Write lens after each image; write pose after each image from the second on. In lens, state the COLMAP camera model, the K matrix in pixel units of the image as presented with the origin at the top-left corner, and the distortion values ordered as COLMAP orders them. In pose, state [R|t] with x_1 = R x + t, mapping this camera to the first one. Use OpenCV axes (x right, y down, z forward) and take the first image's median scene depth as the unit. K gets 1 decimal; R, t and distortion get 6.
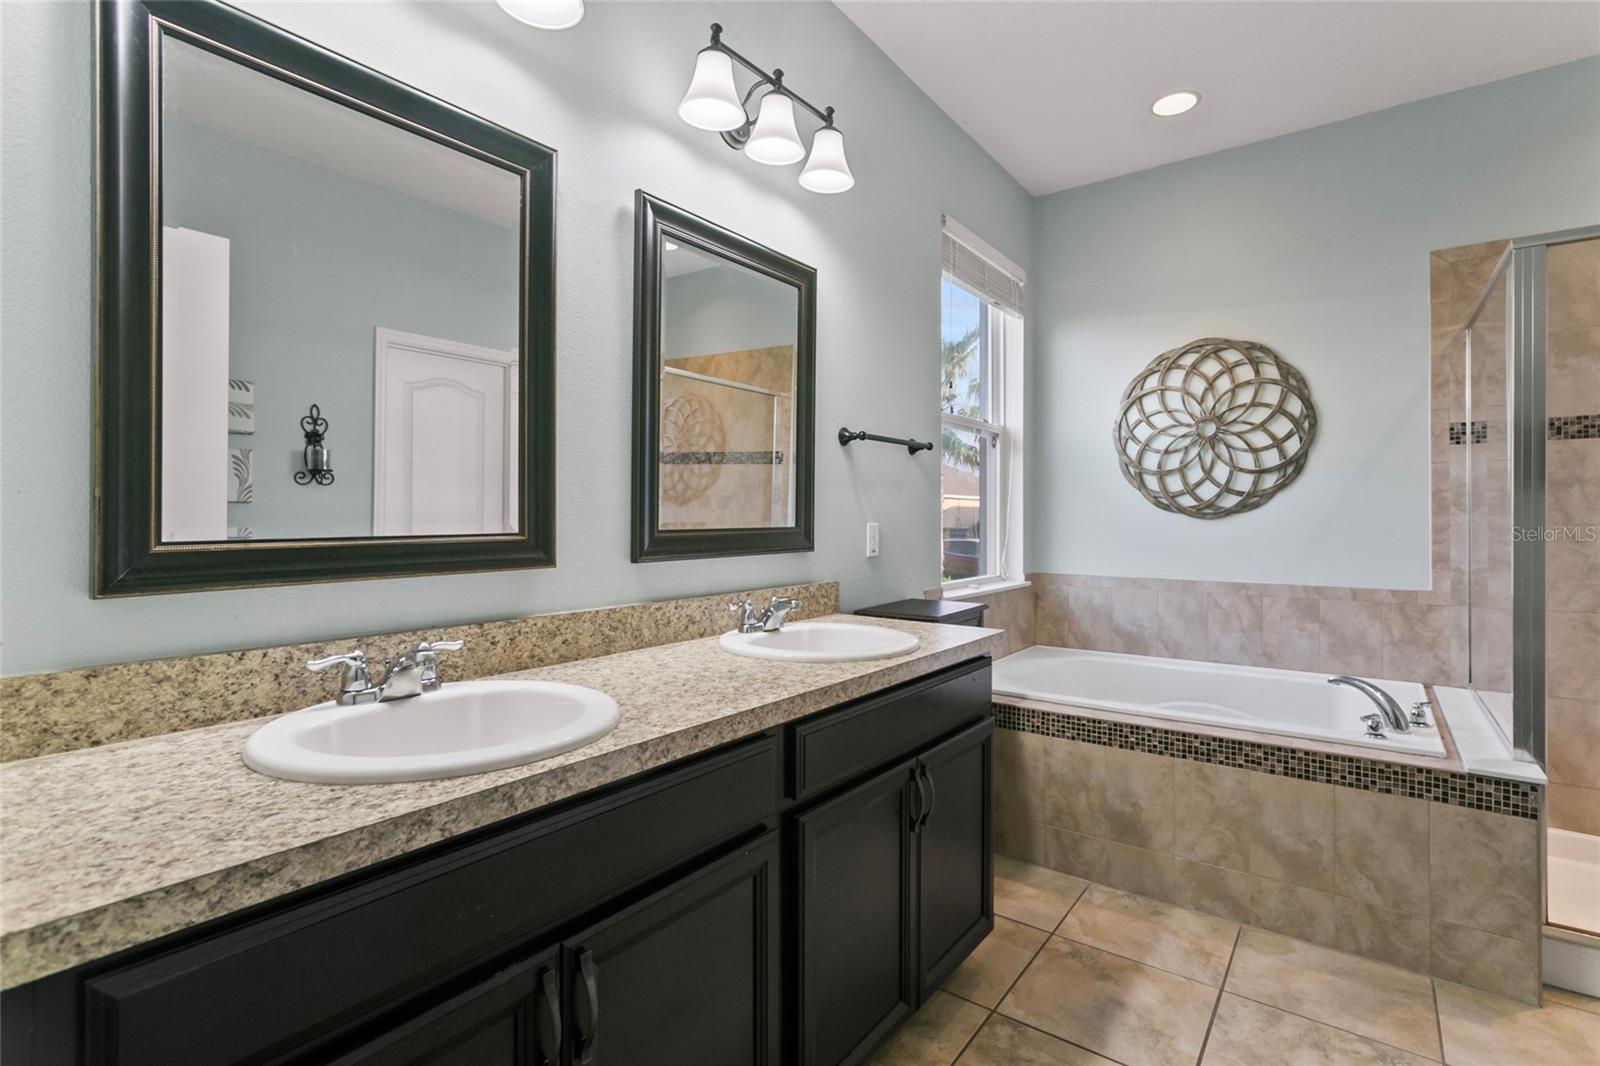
lens RADIAL K [[761.0, 0, 795.6], [0, 761.0, 517.5], [0, 0, 1]] dist [-0.002972, 0.004549]
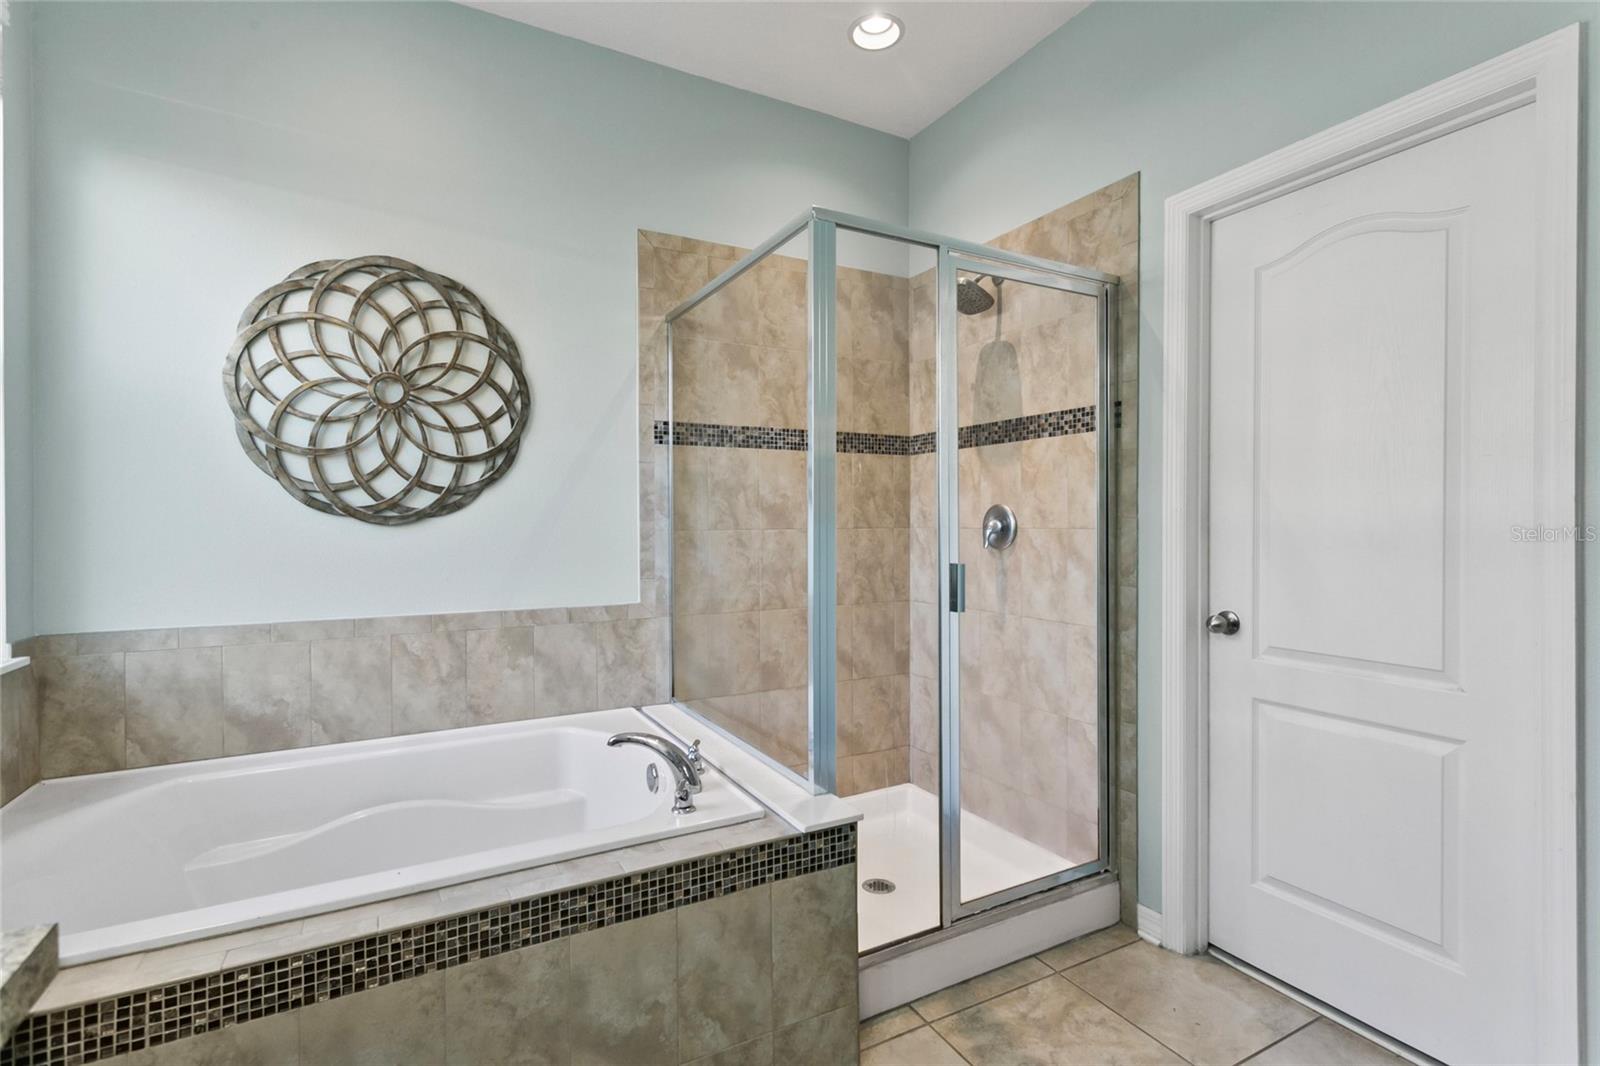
lens RADIAL K [[761.0, 0, 812.5], [0, 761.0, 526.1], [0, 0, 1]] dist [-0.002972, 0.004549]
pose [[0.414804, -0.005810, 0.909892, 0.095279], [0.002978, 0.999983, 0.005028, 0.000390], [-0.909906, 0.000624, 0.414814, 0.437826]]
